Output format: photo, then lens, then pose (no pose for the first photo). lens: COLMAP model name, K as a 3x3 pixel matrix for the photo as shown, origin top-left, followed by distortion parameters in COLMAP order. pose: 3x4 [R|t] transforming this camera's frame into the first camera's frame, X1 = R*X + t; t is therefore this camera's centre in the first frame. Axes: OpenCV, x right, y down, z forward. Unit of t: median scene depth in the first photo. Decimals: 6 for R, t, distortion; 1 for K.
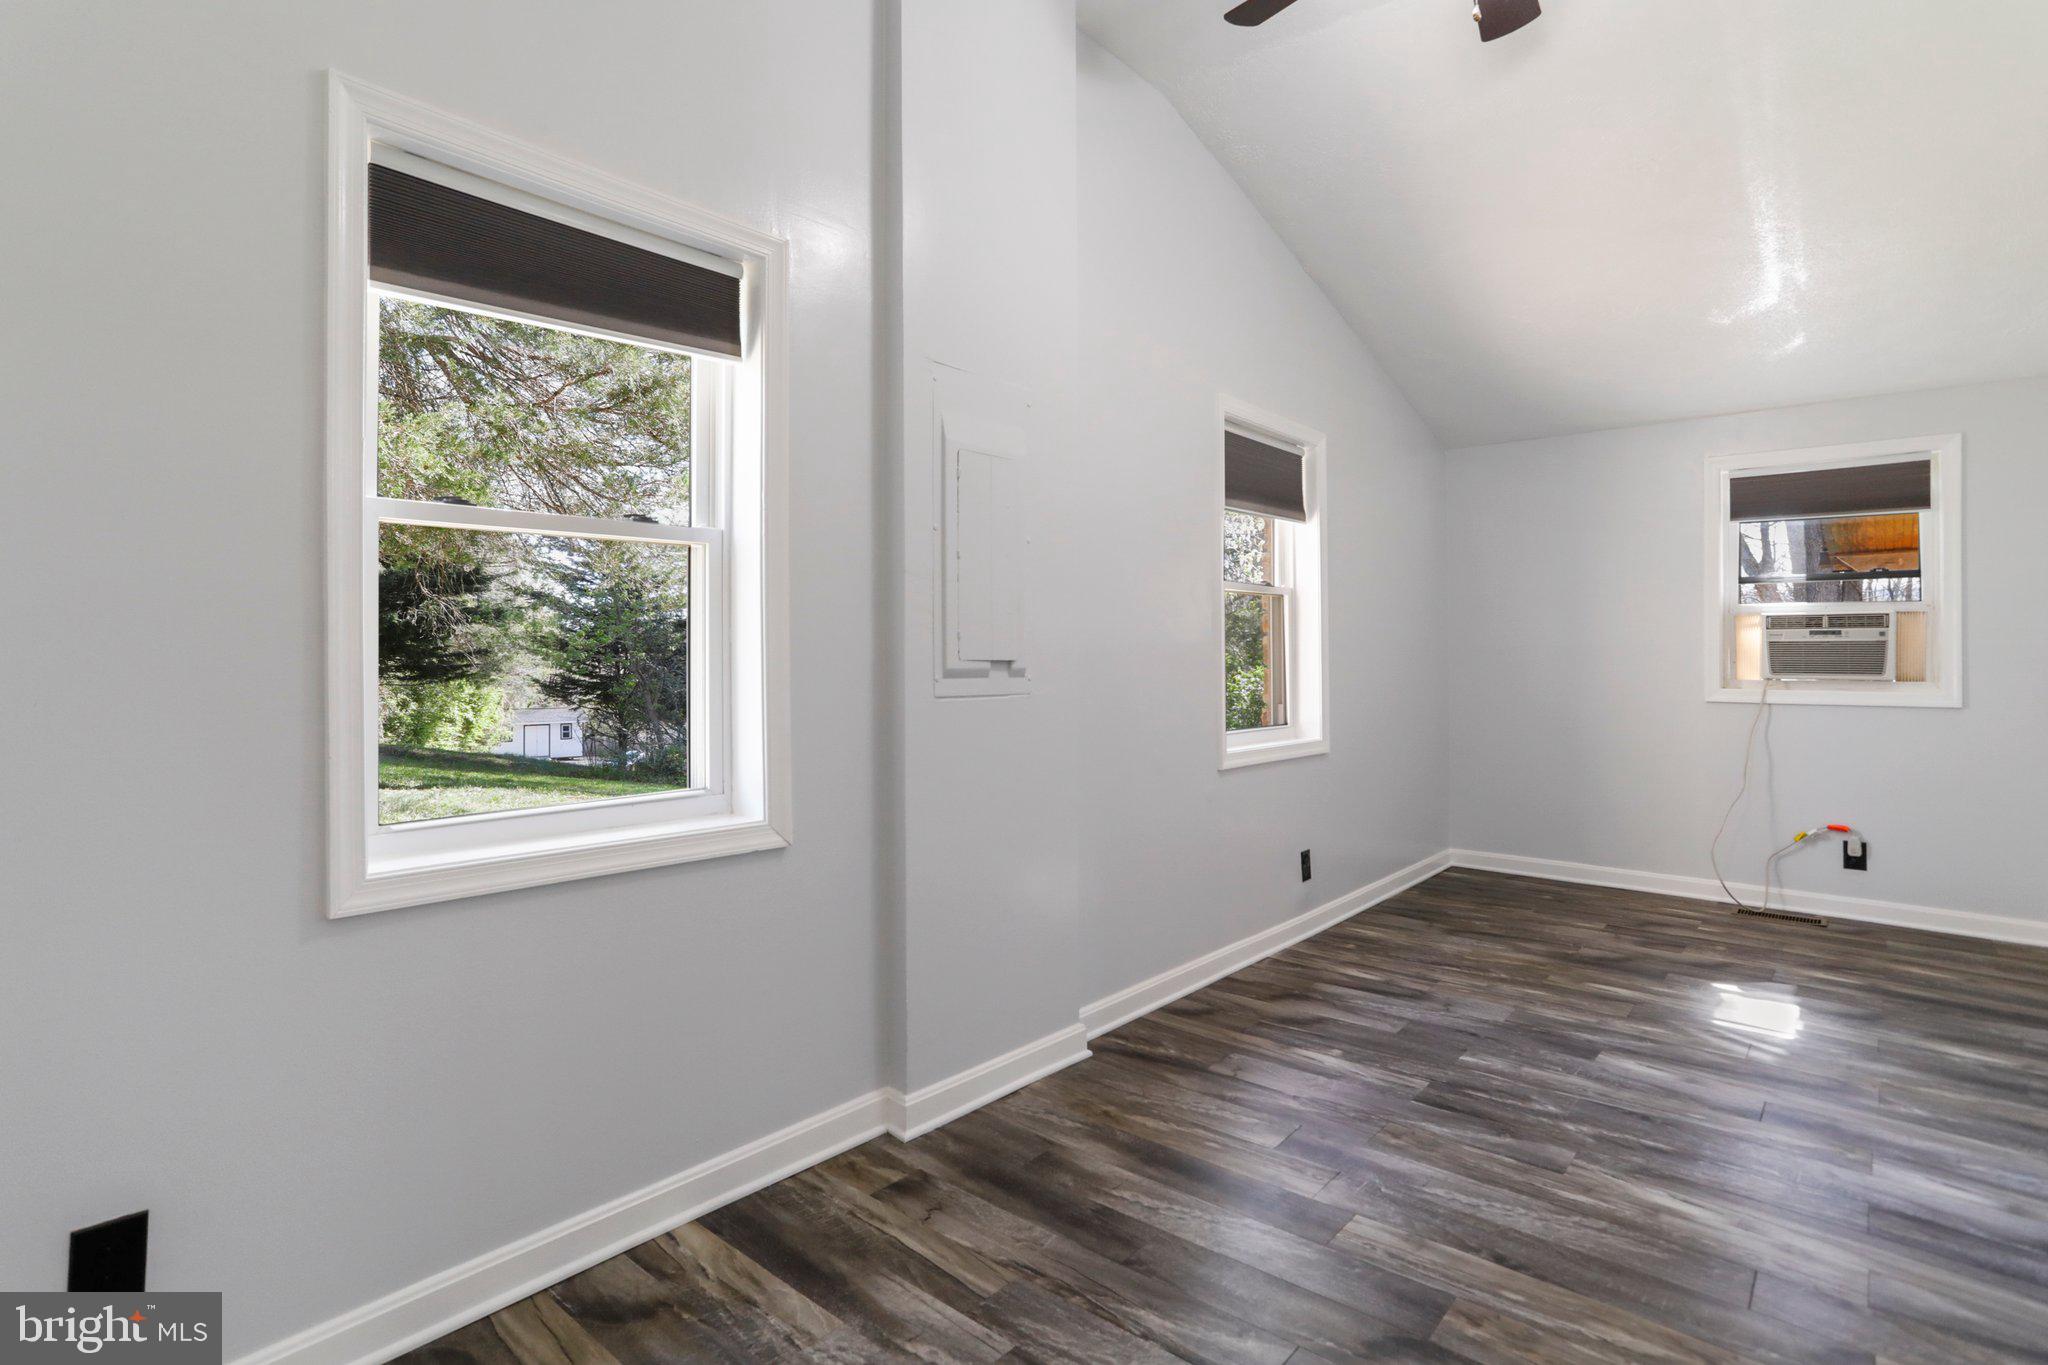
lens RADIAL K [[994.8, 0, 1020.5], [0, 994.8, 673.0], [0, 0, 1]] dist [-0.062664, 0.034105]
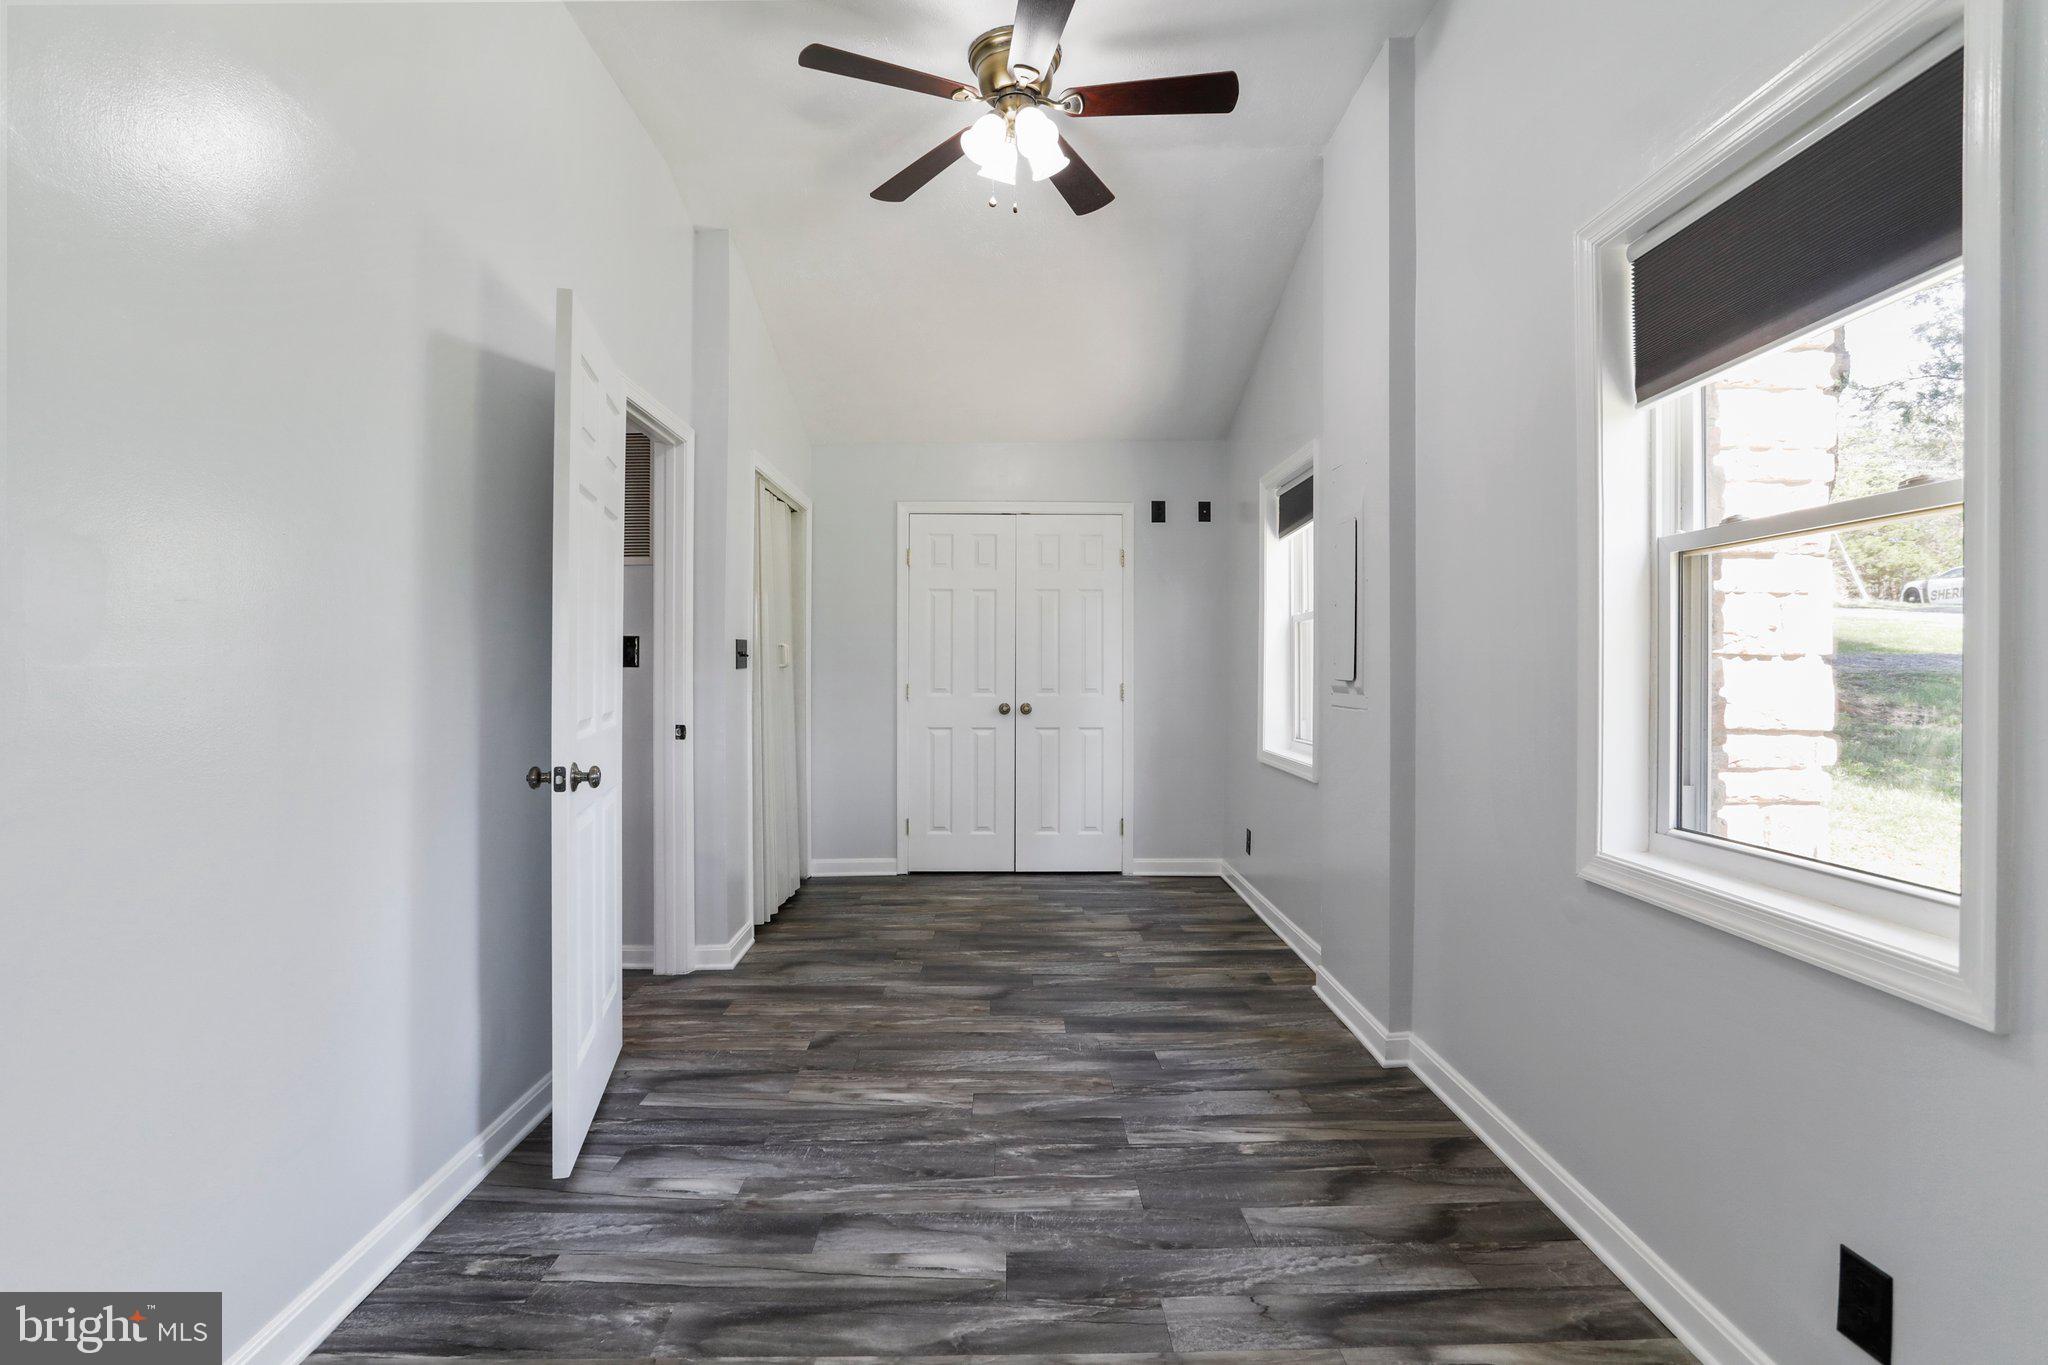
lens RADIAL K [[994.8, 0, 1020.5], [0, 994.8, 673.0], [0, 0, 1]] dist [-0.062664, 0.034105]
pose [[-0.737780, 0.004772, -0.675025, 1.022981], [-0.009233, 0.999810, 0.017159, -0.036183], [0.674978, 0.018892, -0.737596, 1.469338]]
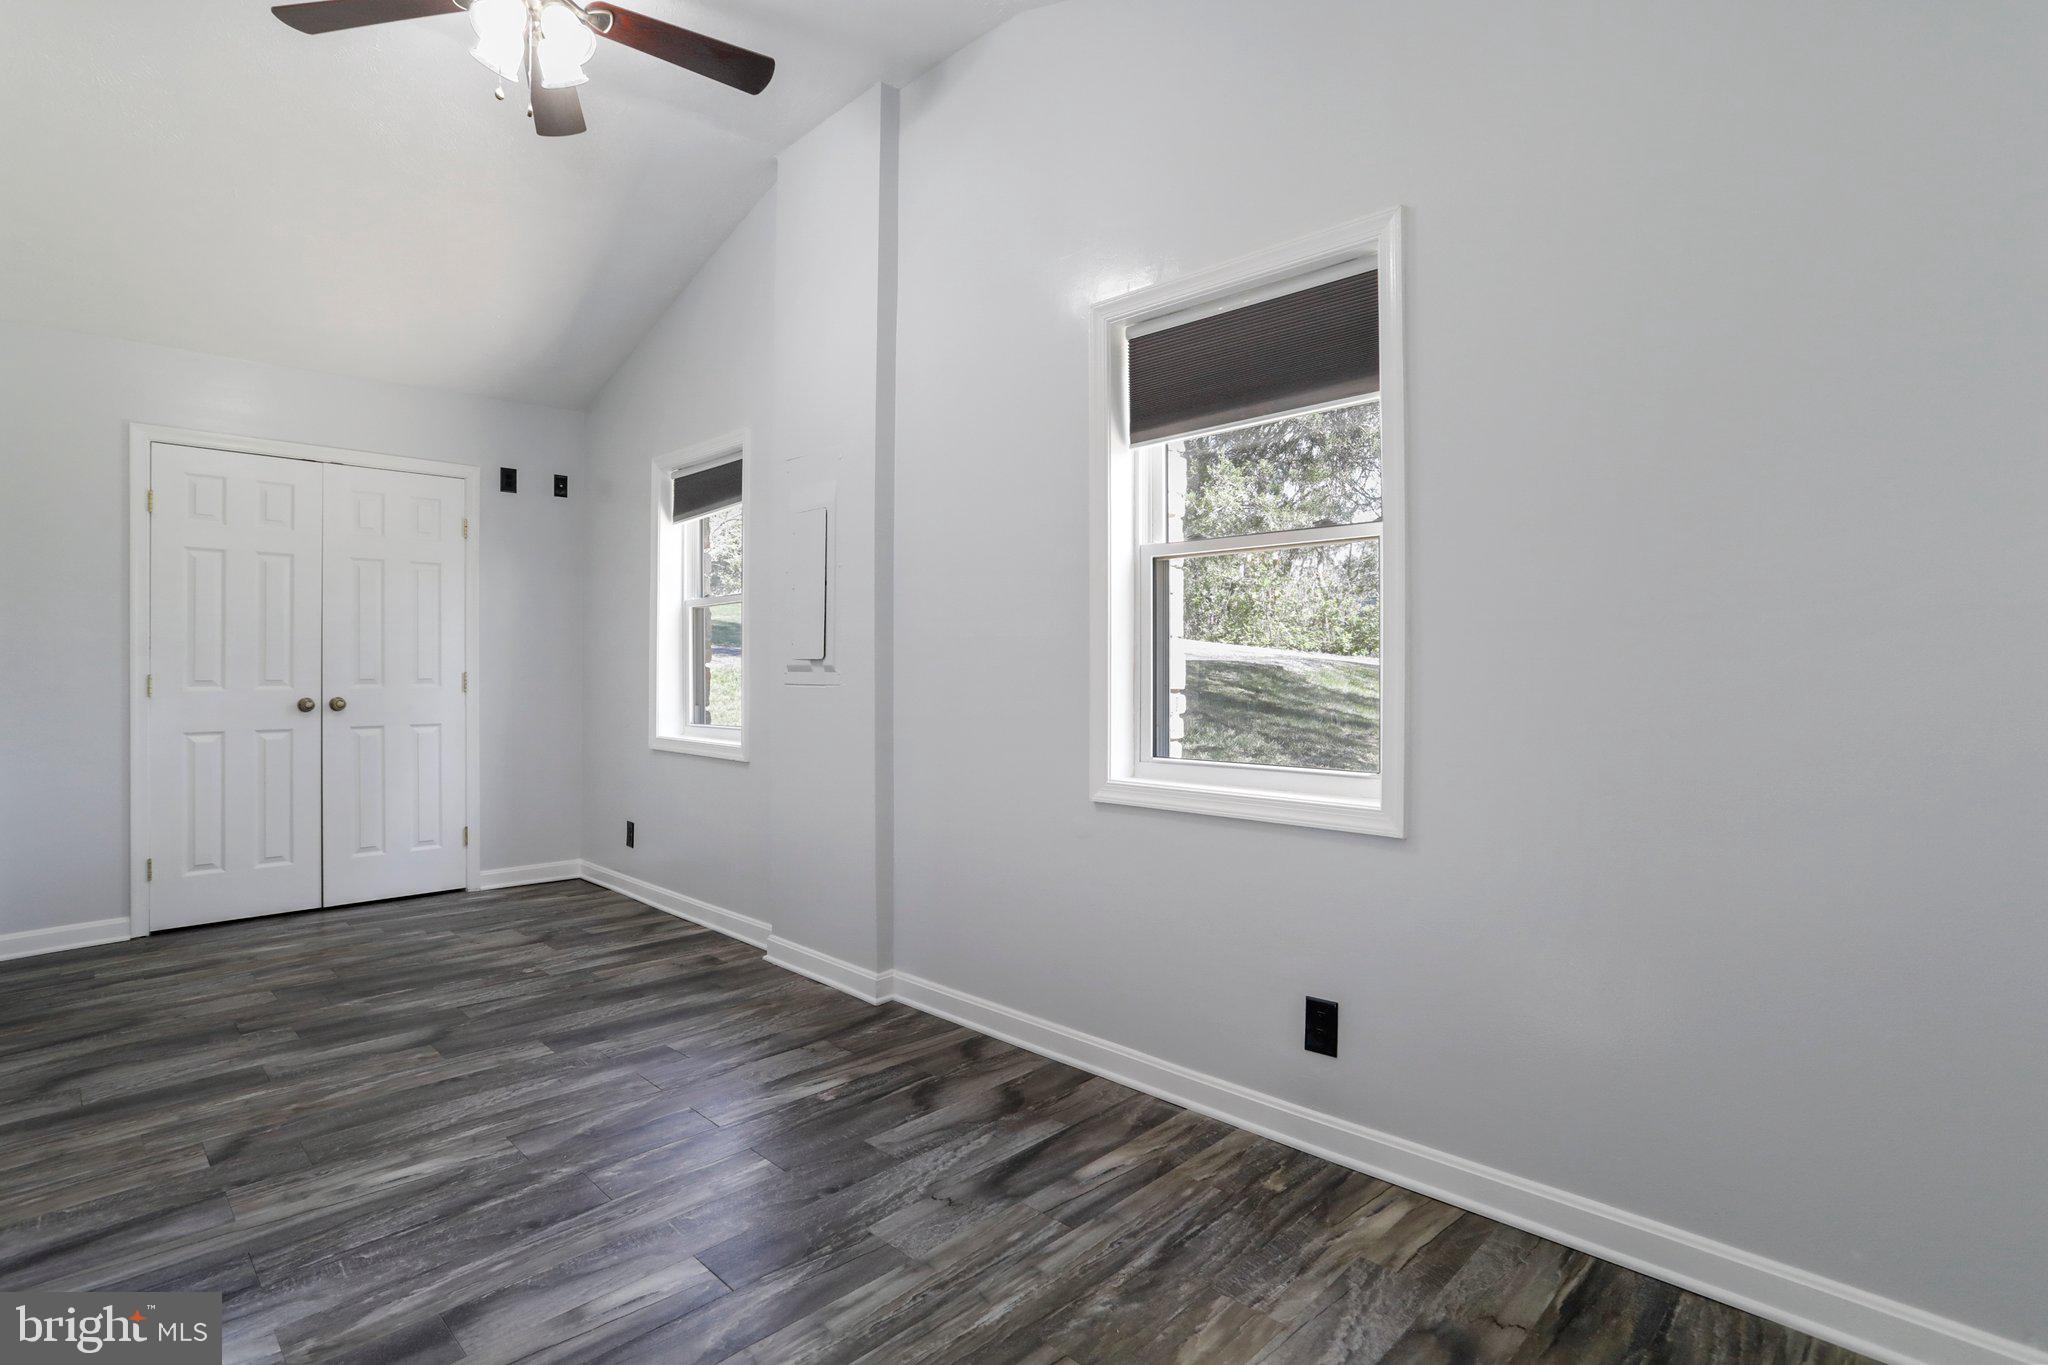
lens RADIAL K [[1006.6, 0, 1024.0], [0, 1006.6, 682.5], [0, 0, 1]] dist [-0.072335, 0.038277]
pose [[-0.048585, 0.016468, -0.998683, 1.196692], [-0.012620, 0.999774, 0.017100, -0.007849], [0.998739, 0.013434, -0.048366, 1.206556]]
